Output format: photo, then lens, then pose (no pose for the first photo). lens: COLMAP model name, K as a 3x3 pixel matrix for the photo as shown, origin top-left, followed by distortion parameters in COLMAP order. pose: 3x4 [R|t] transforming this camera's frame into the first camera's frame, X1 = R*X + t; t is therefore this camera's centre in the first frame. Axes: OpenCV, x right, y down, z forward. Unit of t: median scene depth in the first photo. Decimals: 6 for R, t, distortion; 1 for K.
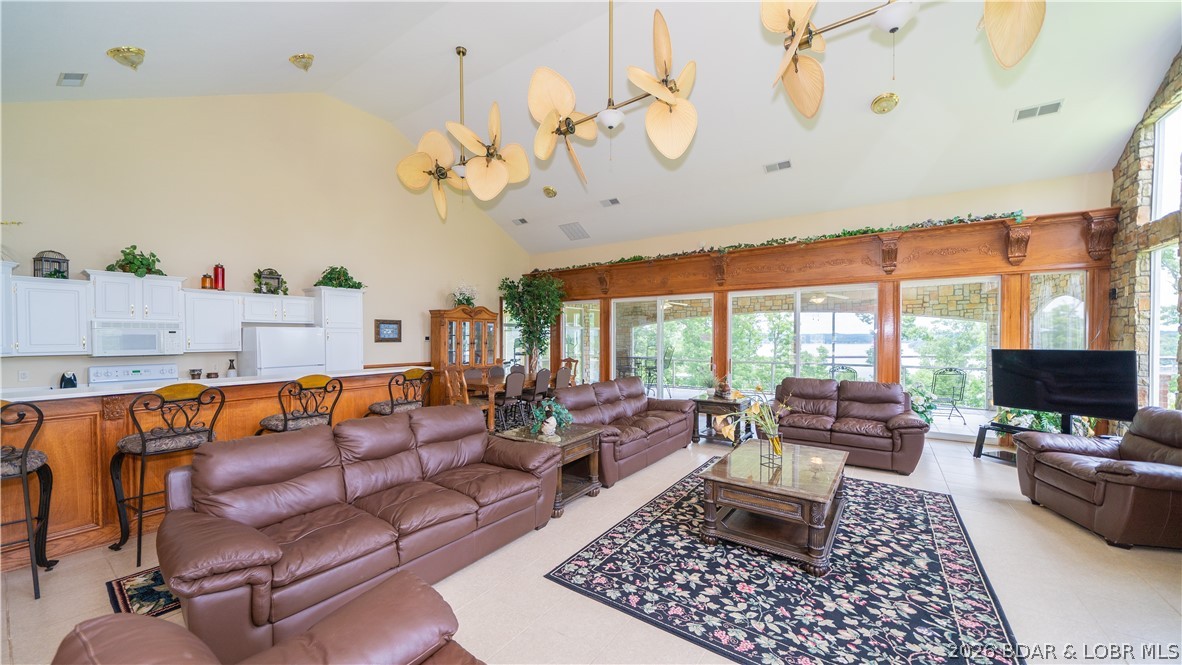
lens RADIAL K [[413.7, 0, 587.2], [0, 413.7, 336.3], [0, 0, 1]] dist [-0.000846, -0.000015]
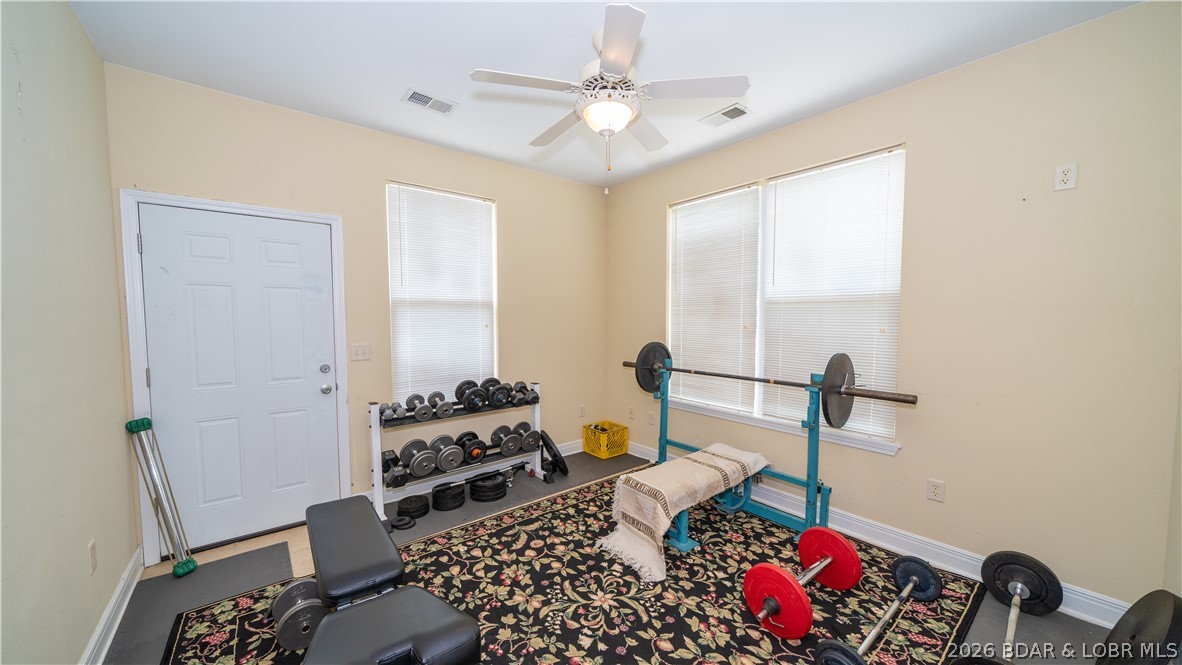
lens RADIAL K [[413.7, 0, 592.7], [0, 413.7, 326.4], [0, 0, 1]] dist [-0.000846, -0.000015]
pose [[-0.961558, -0.009435, 0.274440, 0.408991], [-0.004107, 0.999792, 0.019979, 0.053168], [-0.274572, 0.018084, -0.961397, 1.912992]]
